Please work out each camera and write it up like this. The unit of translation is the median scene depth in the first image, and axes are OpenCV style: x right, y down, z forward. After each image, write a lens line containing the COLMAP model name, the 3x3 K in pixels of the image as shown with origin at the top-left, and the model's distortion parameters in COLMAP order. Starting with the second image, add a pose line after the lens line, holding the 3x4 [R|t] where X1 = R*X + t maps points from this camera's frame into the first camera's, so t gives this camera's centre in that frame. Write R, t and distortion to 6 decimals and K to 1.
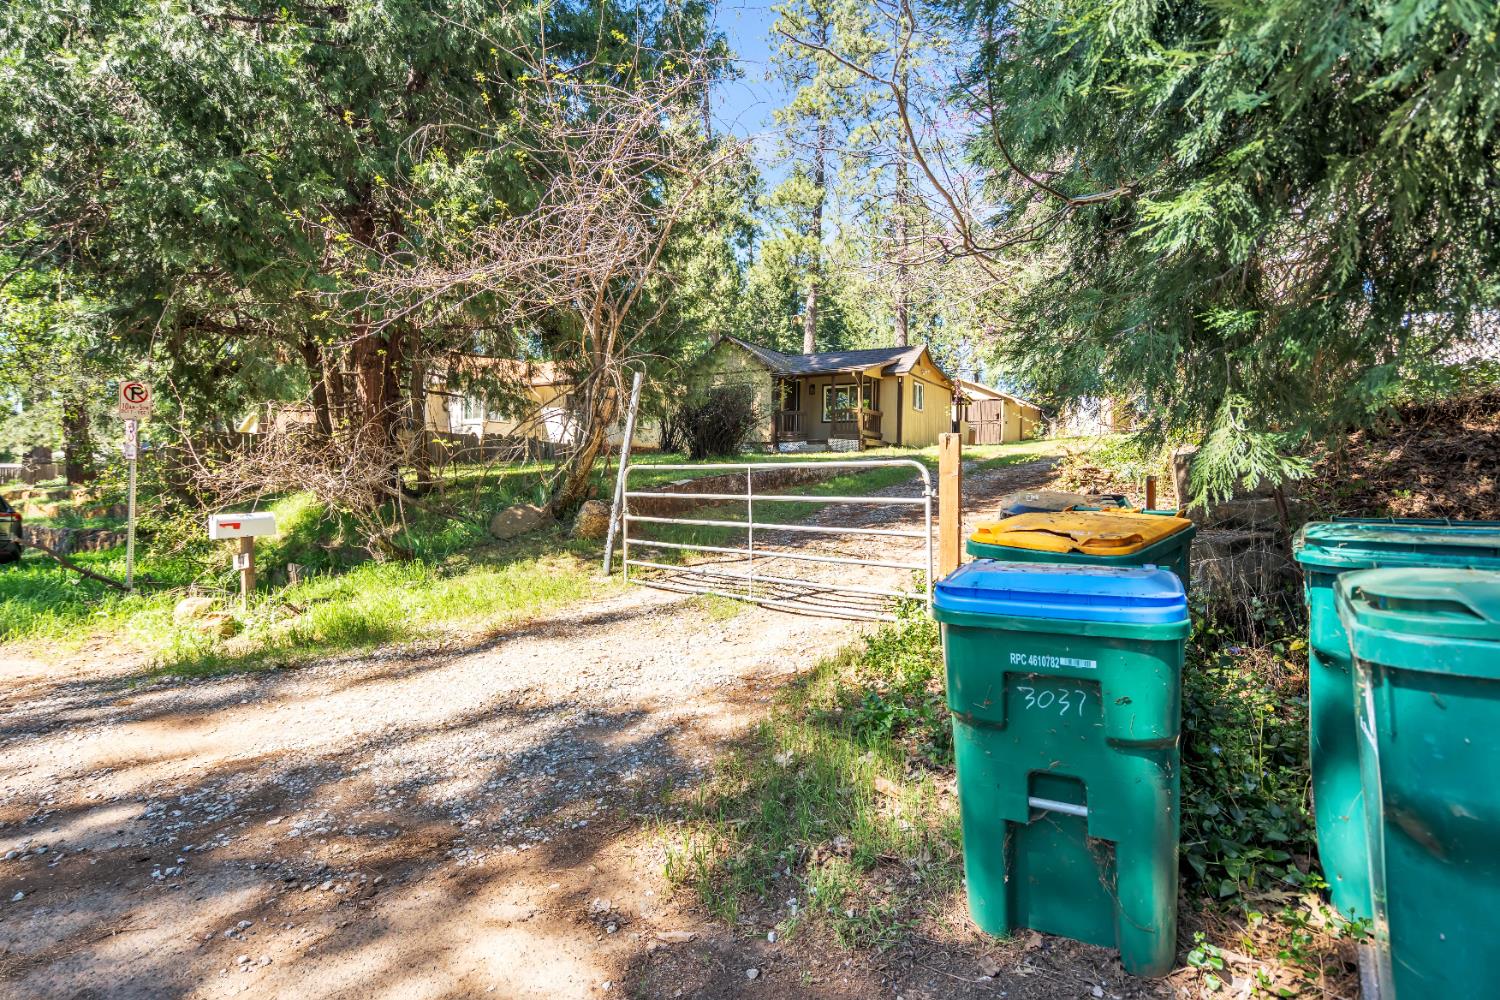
lens RADIAL K [[672.5, 0, 746.5], [0, 672.5, 478.8], [0, 0, 1]] dist [-0.000071, 0.000807]
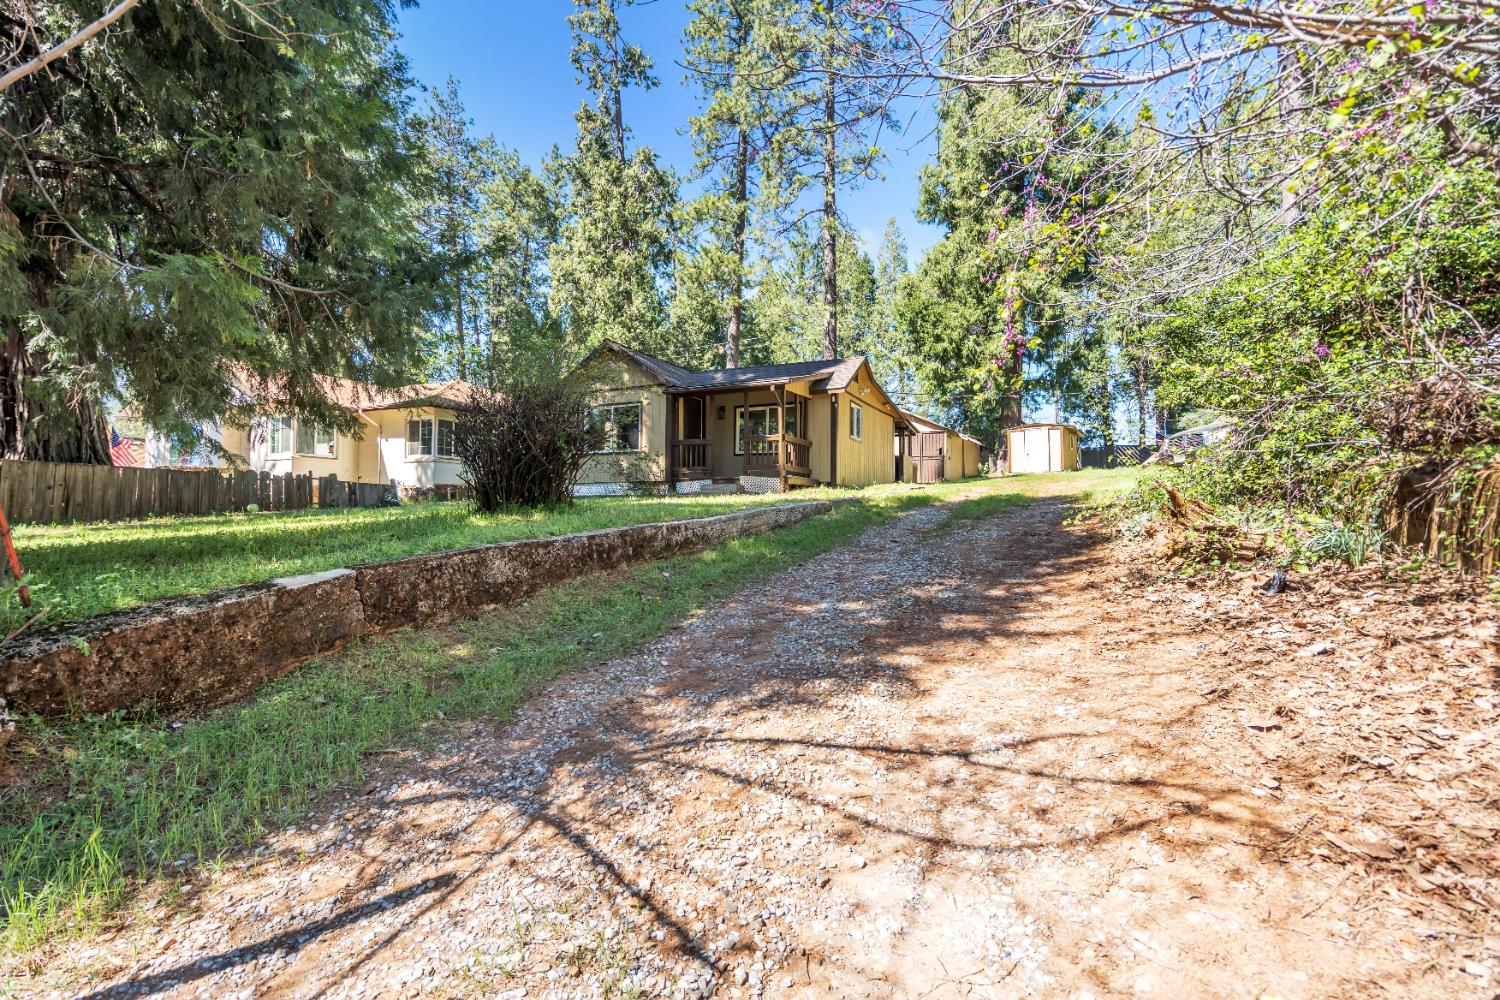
lens RADIAL K [[671.0, 0, 756.1], [0, 671.0, 492.0], [0, 0, 1]] dist [-0.002436, 0.000387]
pose [[0.993250, -0.001592, 0.115980, 0.029979], [0.006438, 0.999121, -0.041419, -0.006156], [-0.115812, 0.041886, 0.992388, 0.147464]]
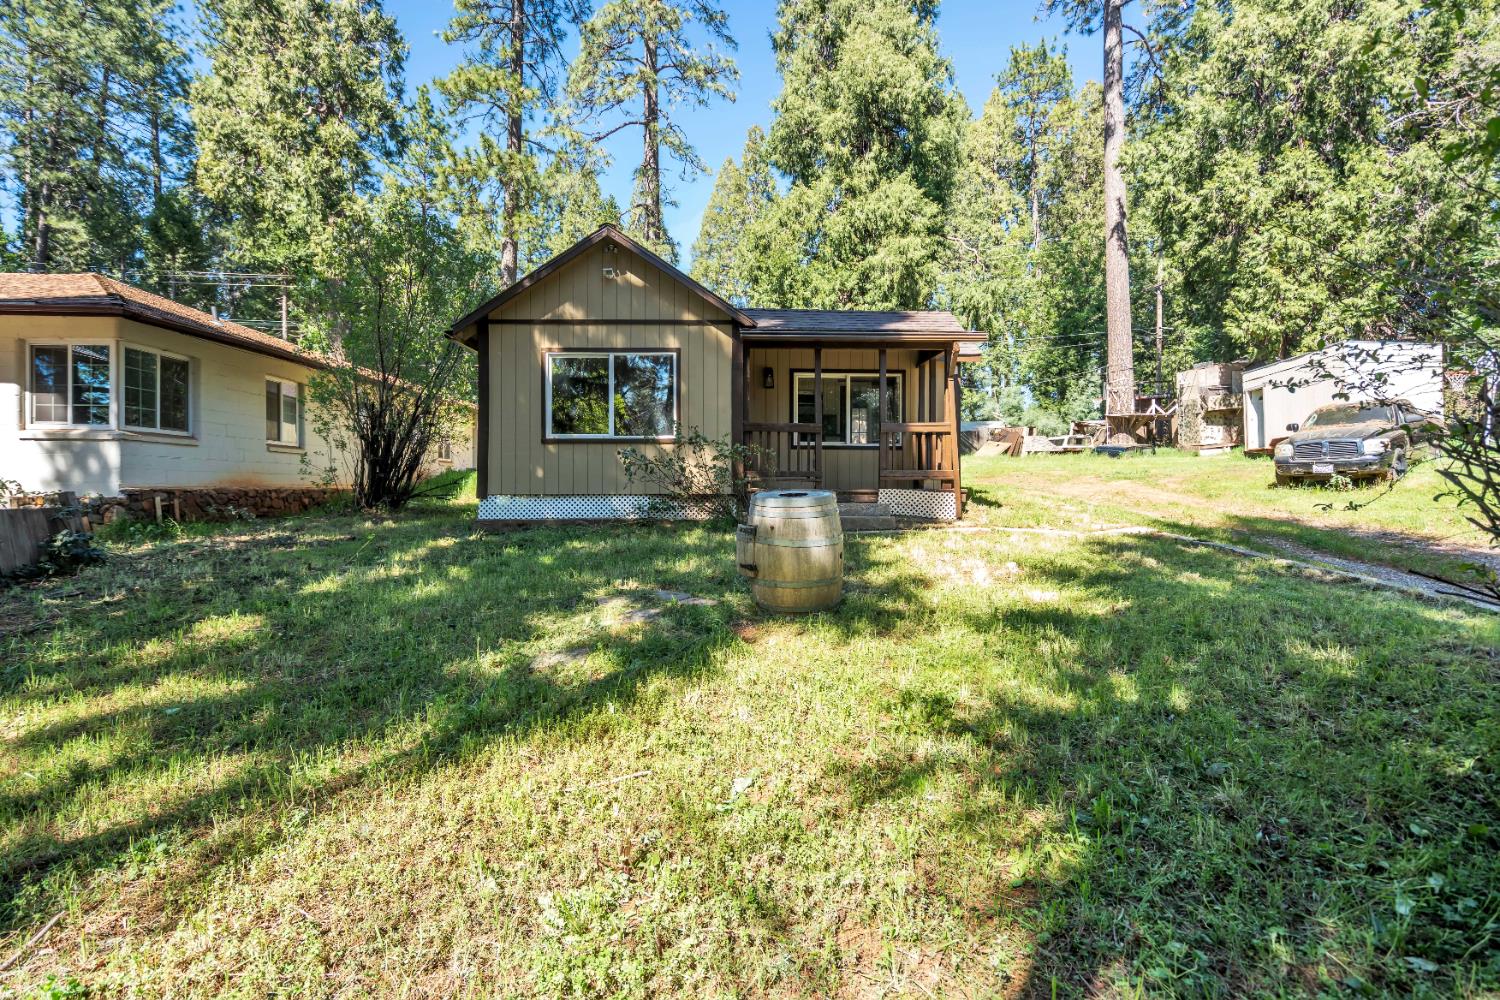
lens RADIAL K [[687.5, 0, 744.8], [0, 687.5, 485.8], [0, 0, 1]] dist [-0.000904, 0.000957]
pose [[0.832113, -0.008339, 0.554543, -0.136938], [0.012998, 0.999906, -0.004468, -0.038737], [-0.554454, 0.010926, 0.832143, 0.416190]]
